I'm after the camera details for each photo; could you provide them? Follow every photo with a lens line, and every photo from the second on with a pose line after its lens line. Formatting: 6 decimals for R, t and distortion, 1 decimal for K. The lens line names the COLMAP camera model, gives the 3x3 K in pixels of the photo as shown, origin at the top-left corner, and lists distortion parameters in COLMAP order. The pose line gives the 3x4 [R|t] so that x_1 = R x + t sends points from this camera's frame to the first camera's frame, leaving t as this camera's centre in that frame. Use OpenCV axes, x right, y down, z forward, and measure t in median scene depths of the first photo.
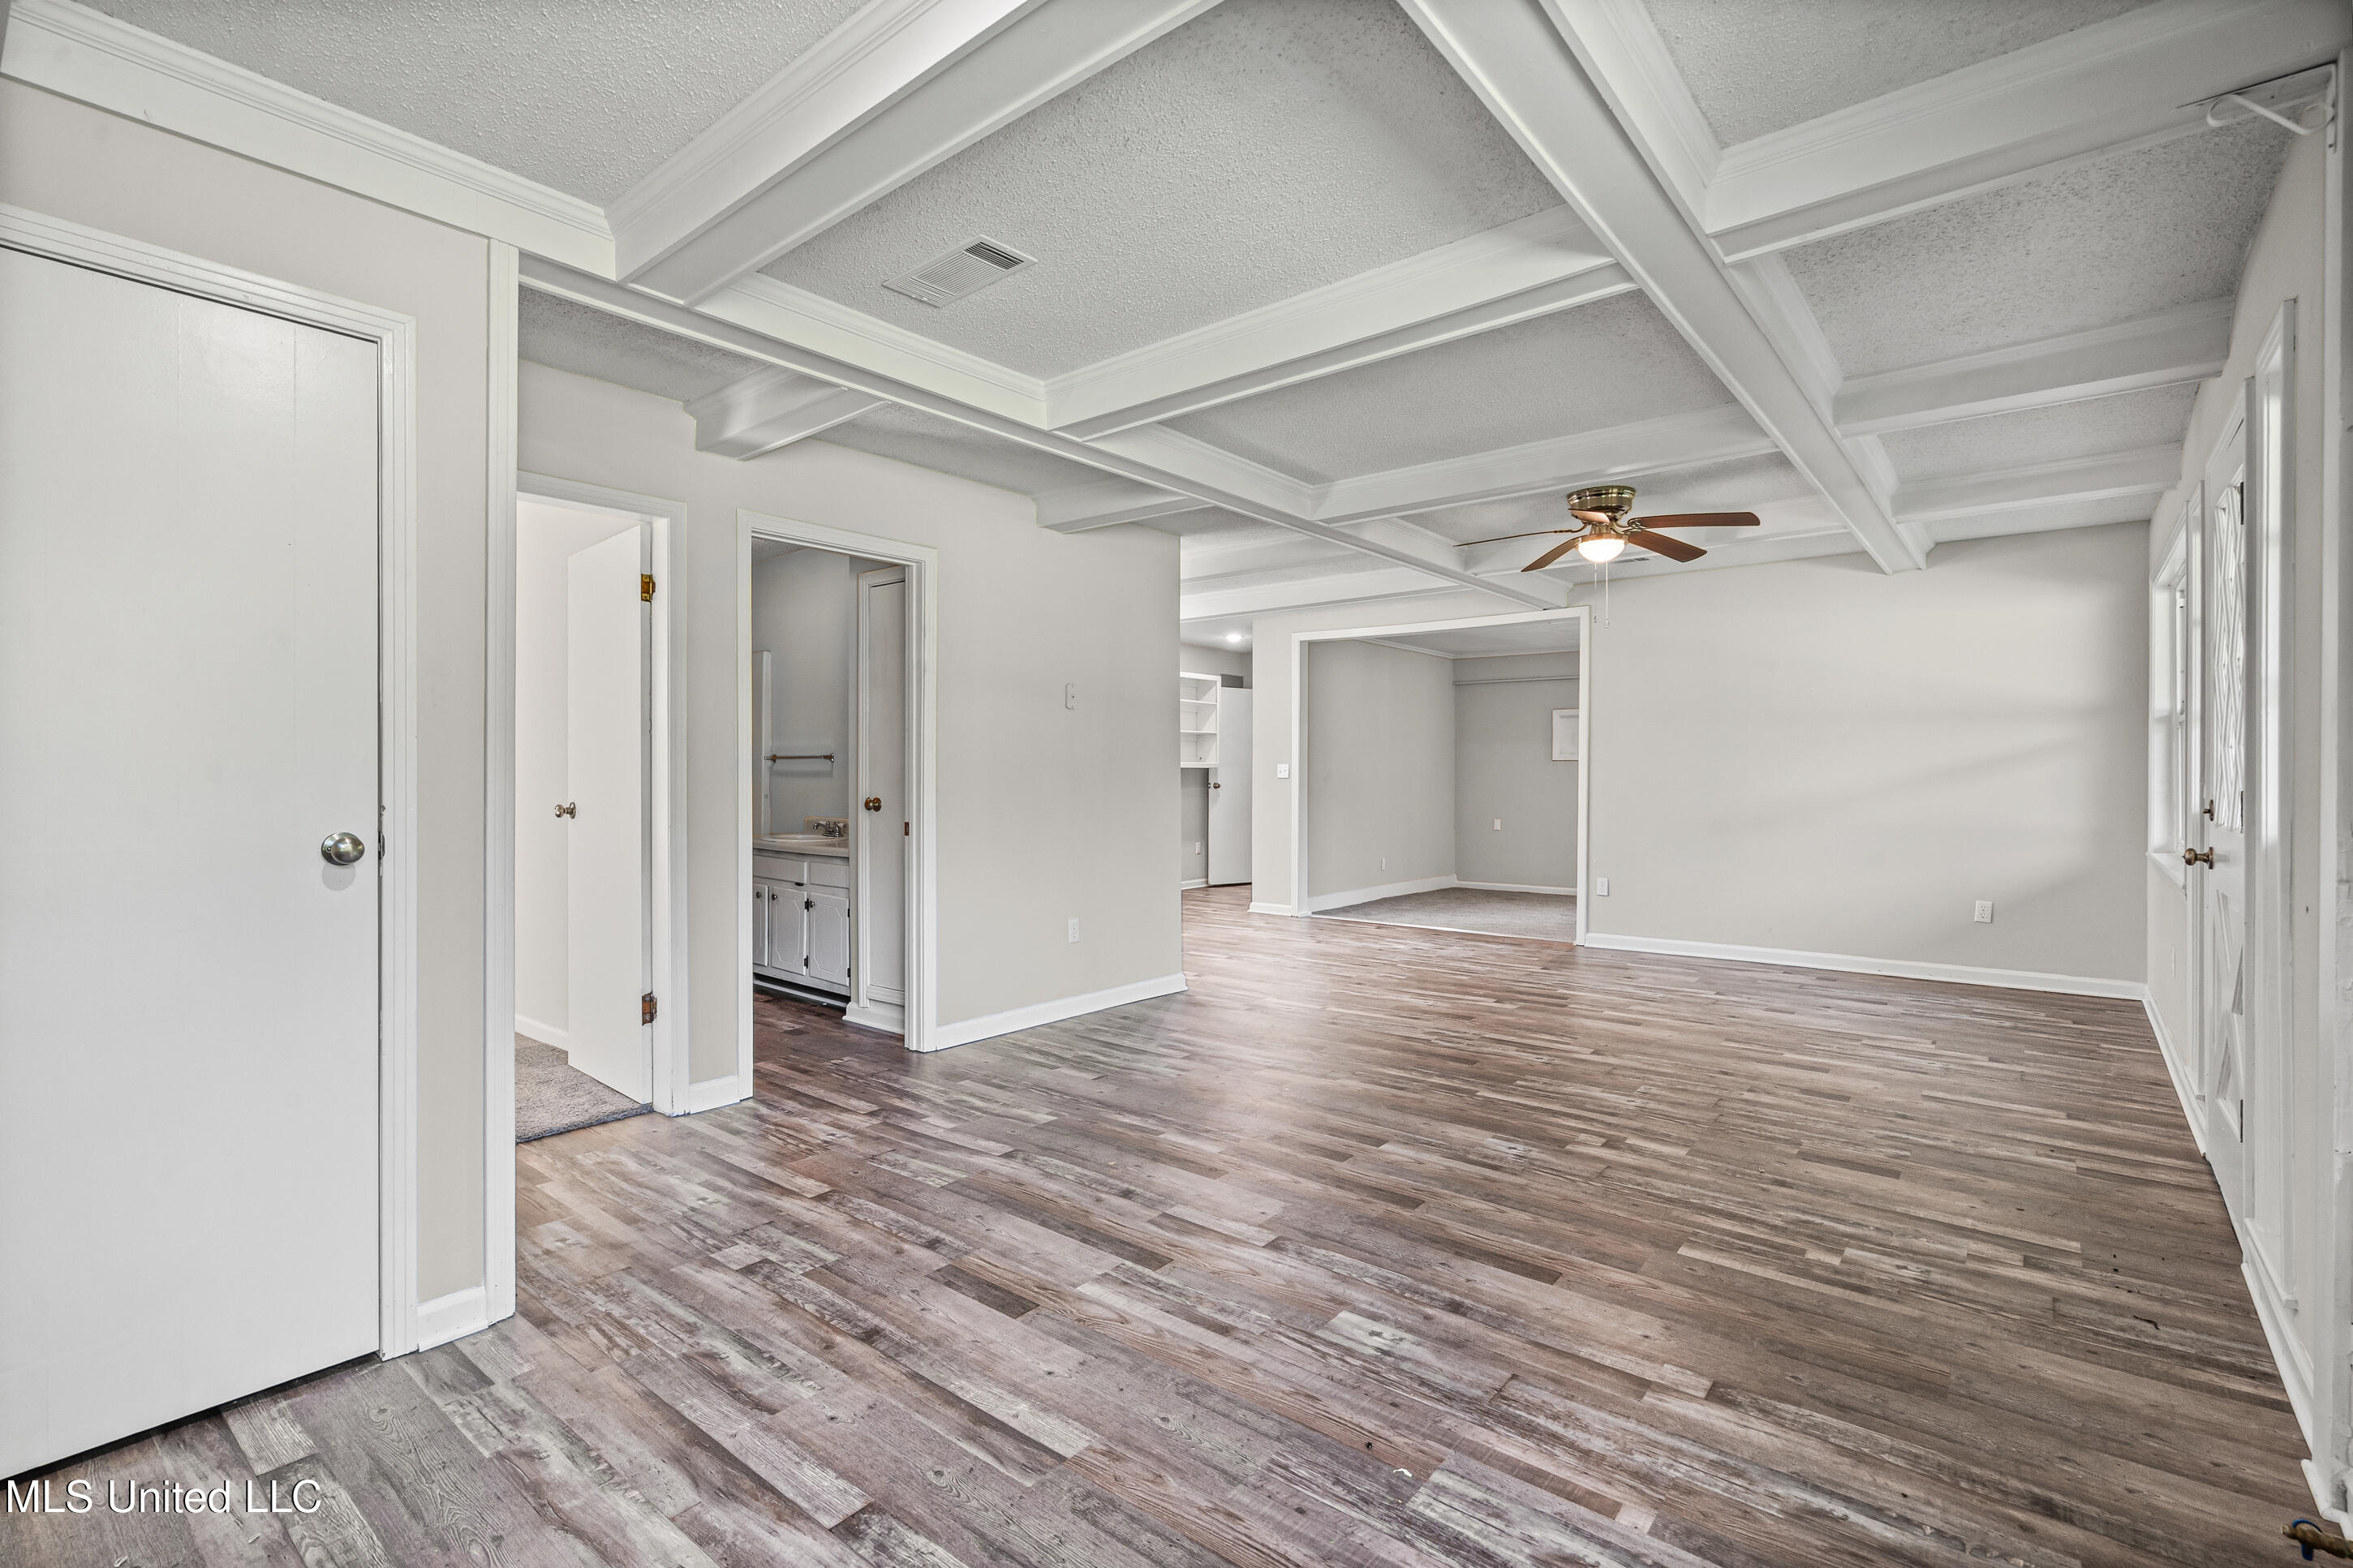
lens RADIAL K [[1073.1, 0, 1181.1], [0, 1073.1, 776.2], [0, 0, 1]] dist [-0.007604, 0.000661]
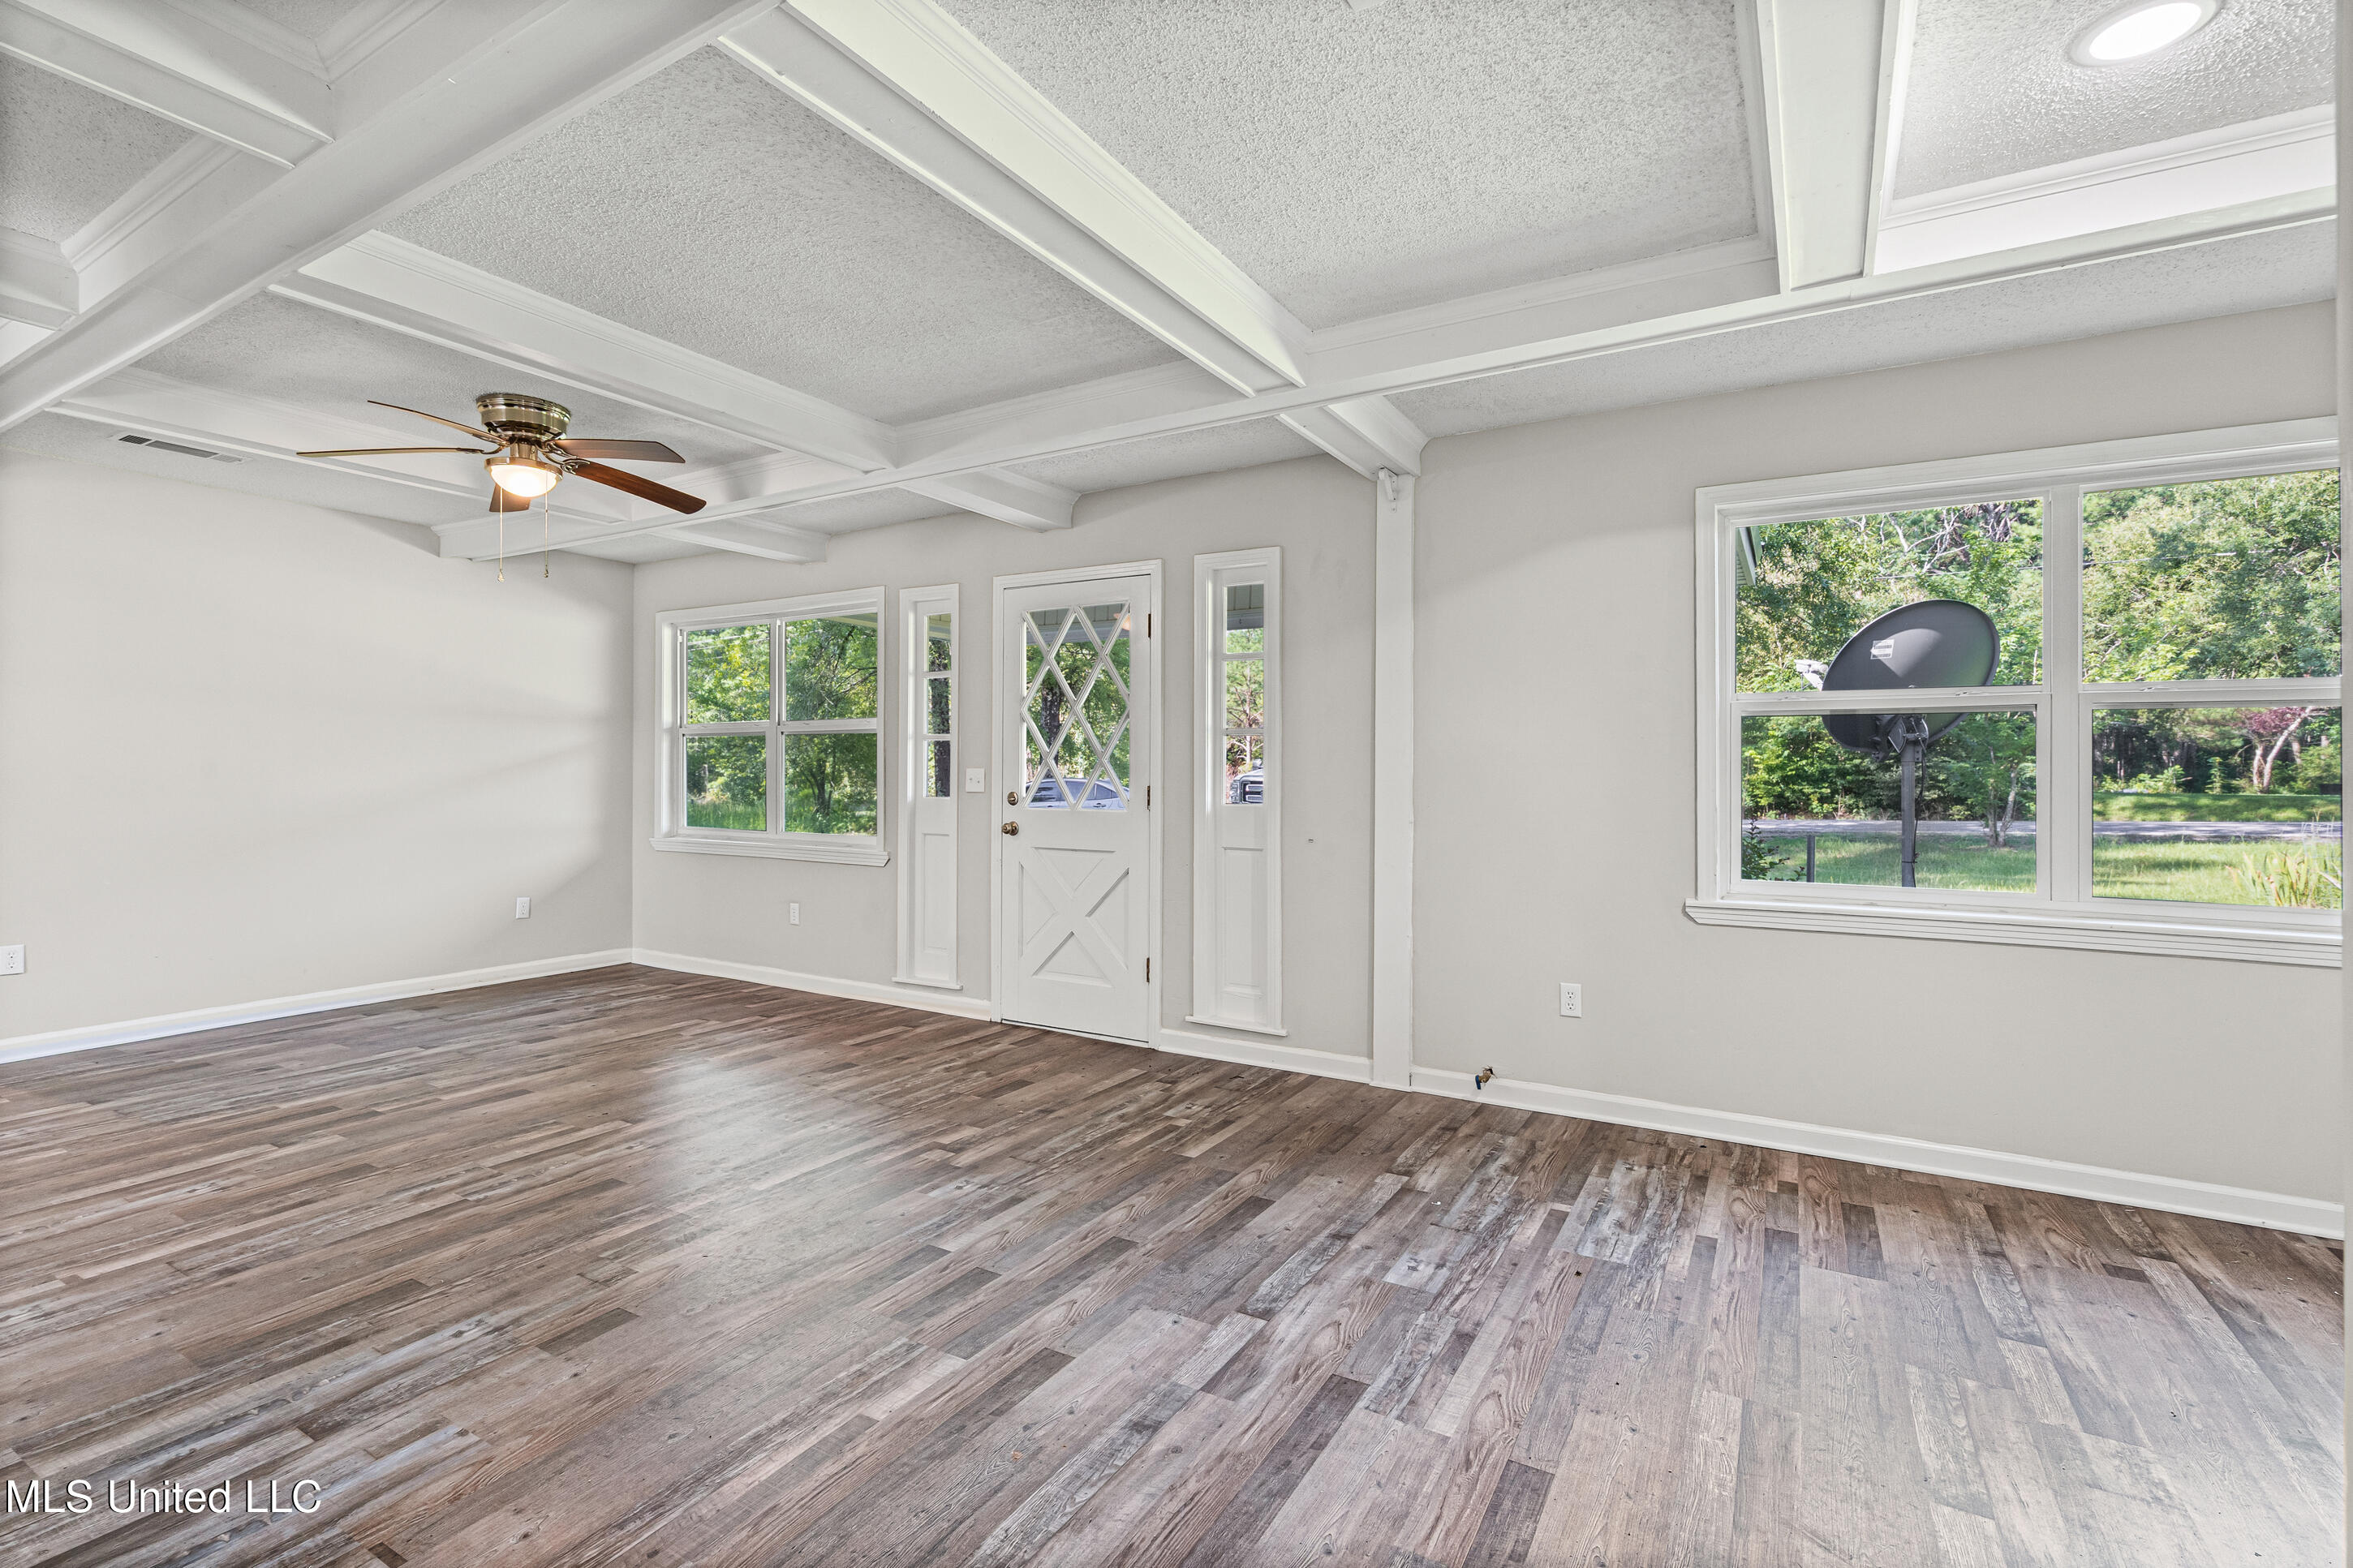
lens RADIAL K [[1073.1, 0, 1140.7], [0, 1073.1, 782.5], [0, 0, 1]] dist [-0.007604, 0.000661]
pose [[-0.131595, -0.005477, 0.991288, -0.751150], [-0.001789, 0.999984, 0.005287, -0.002350], [-0.991302, -0.001078, -0.131603, 1.188352]]
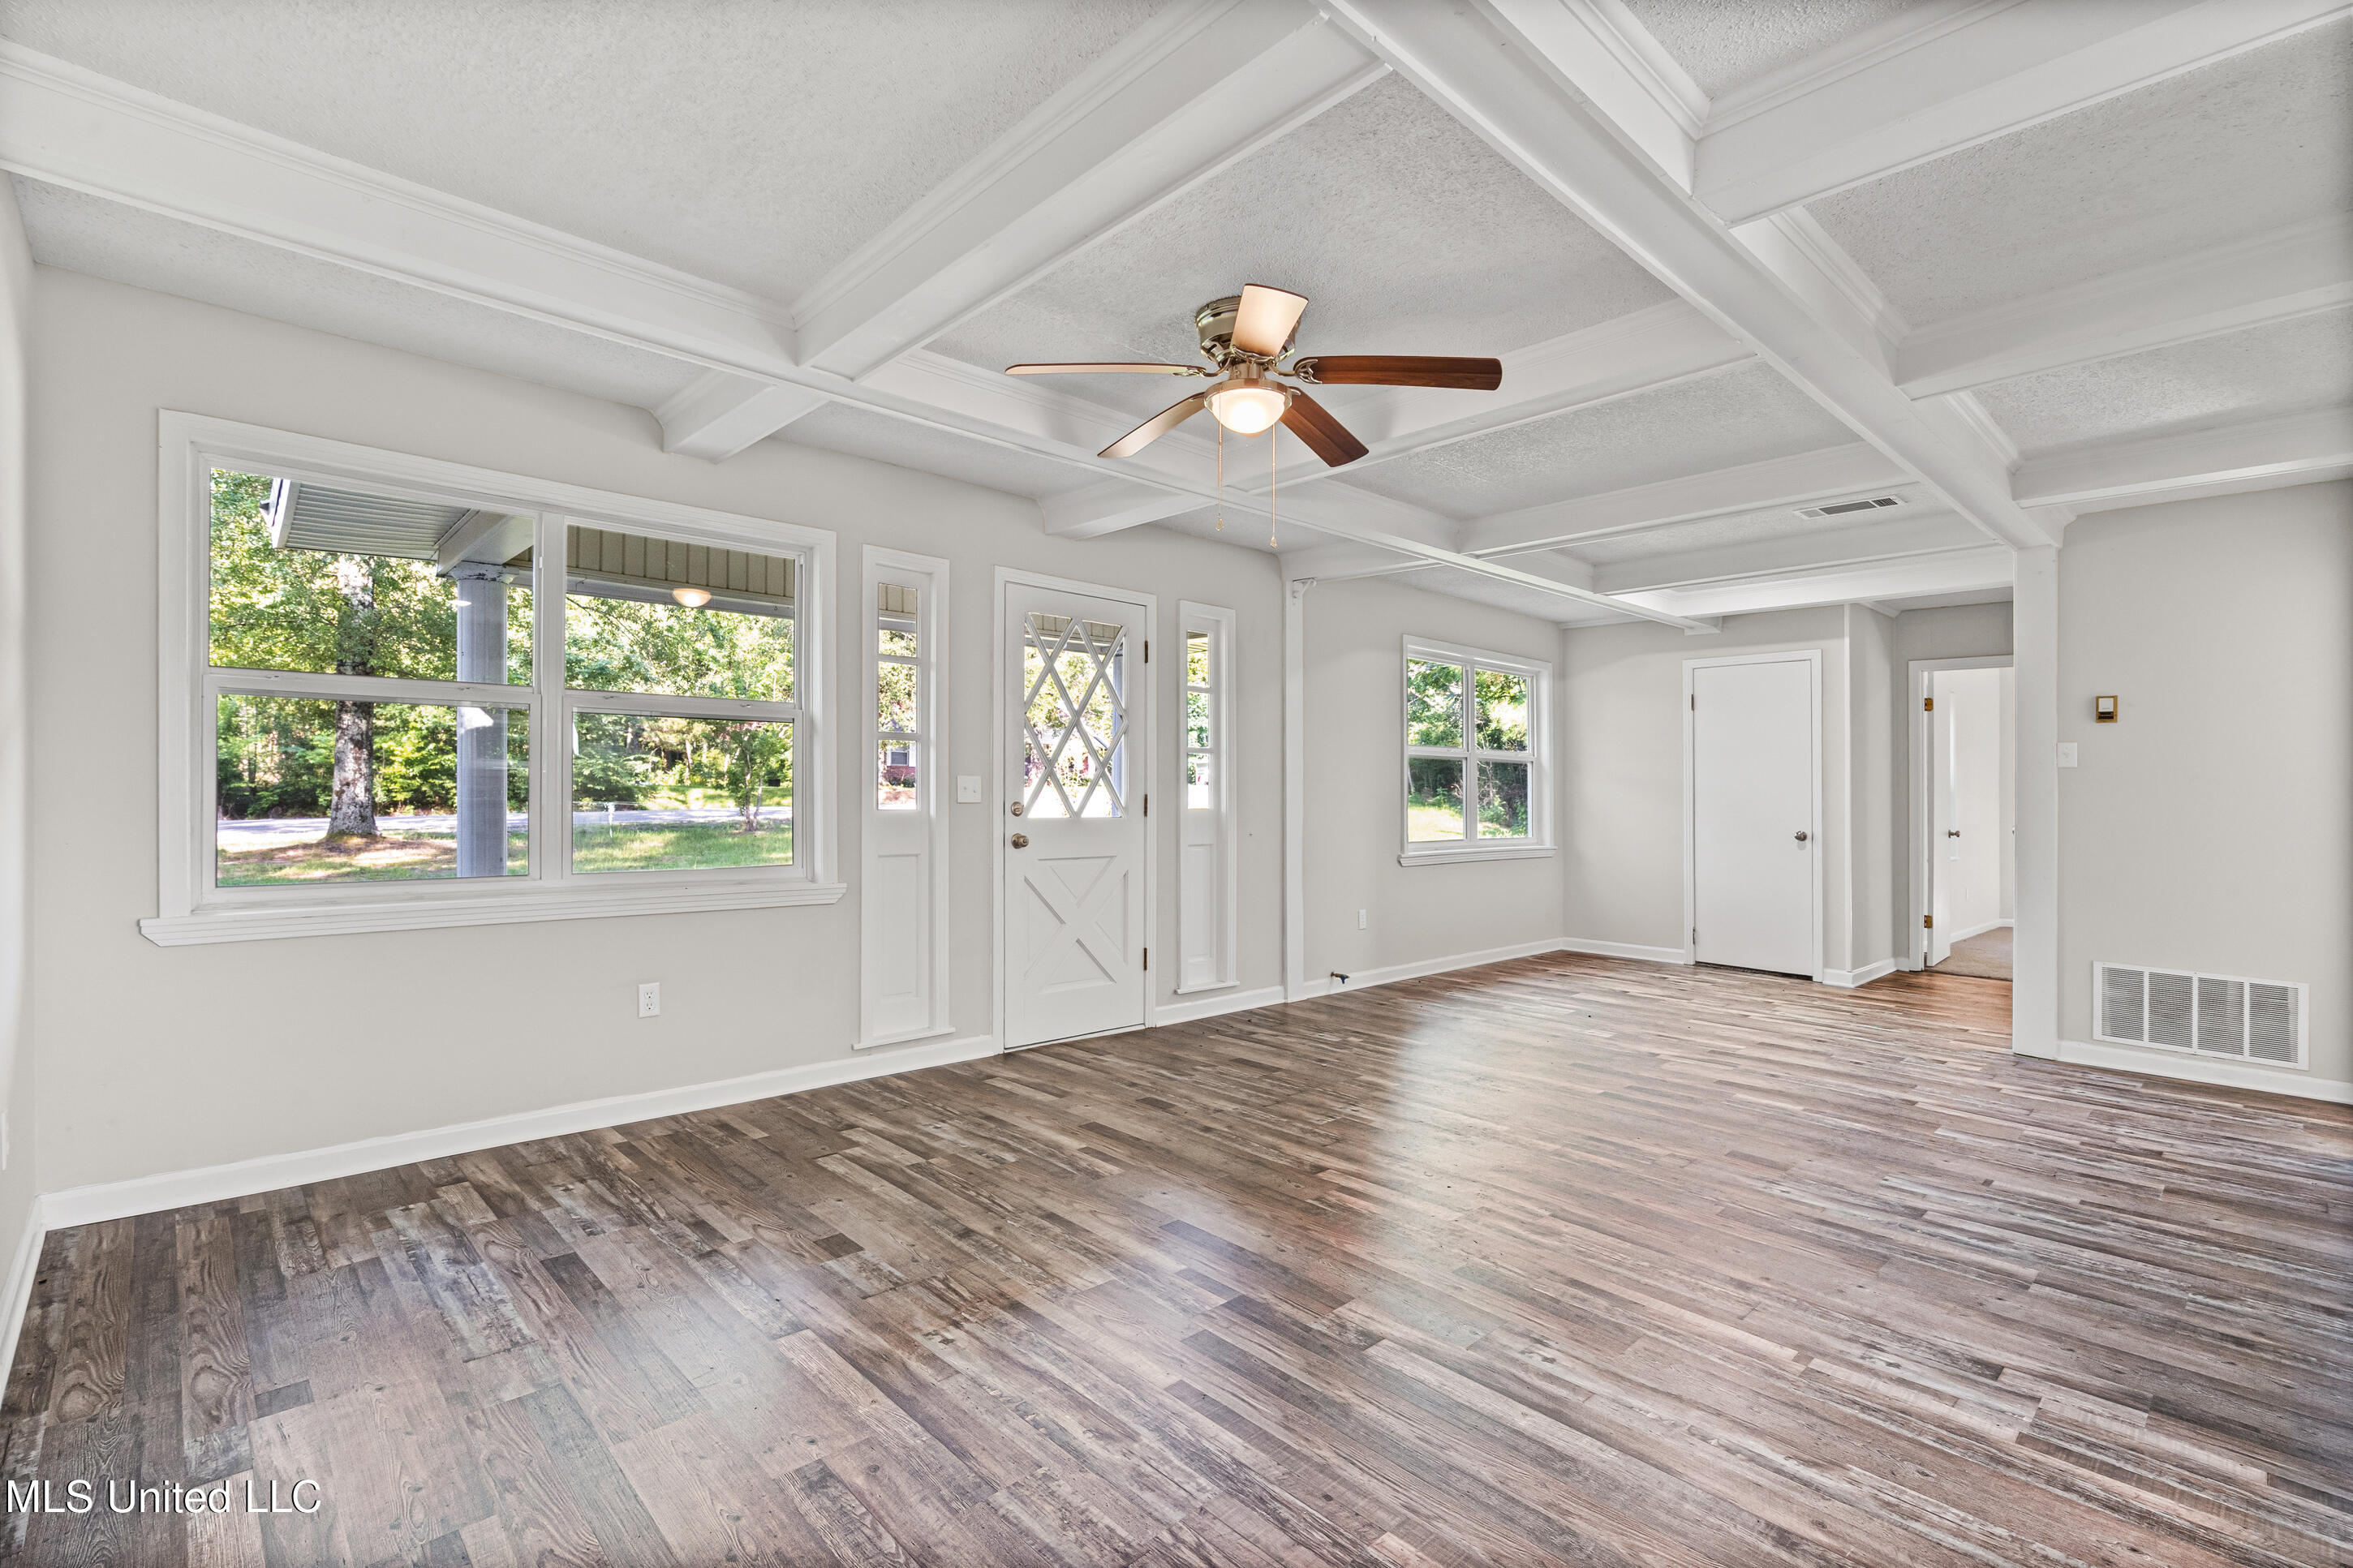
lens RADIAL K [[1073.1, 0, 1167.9], [0, 1073.1, 782.9], [0, 0, 1]] dist [-0.007604, 0.000661]
pose [[-0.988884, -0.013954, 0.148029, 0.627996], [-0.013912, 0.999902, 0.001320, -0.013300], [-0.148033, -0.000754, -0.988982, 2.854172]]
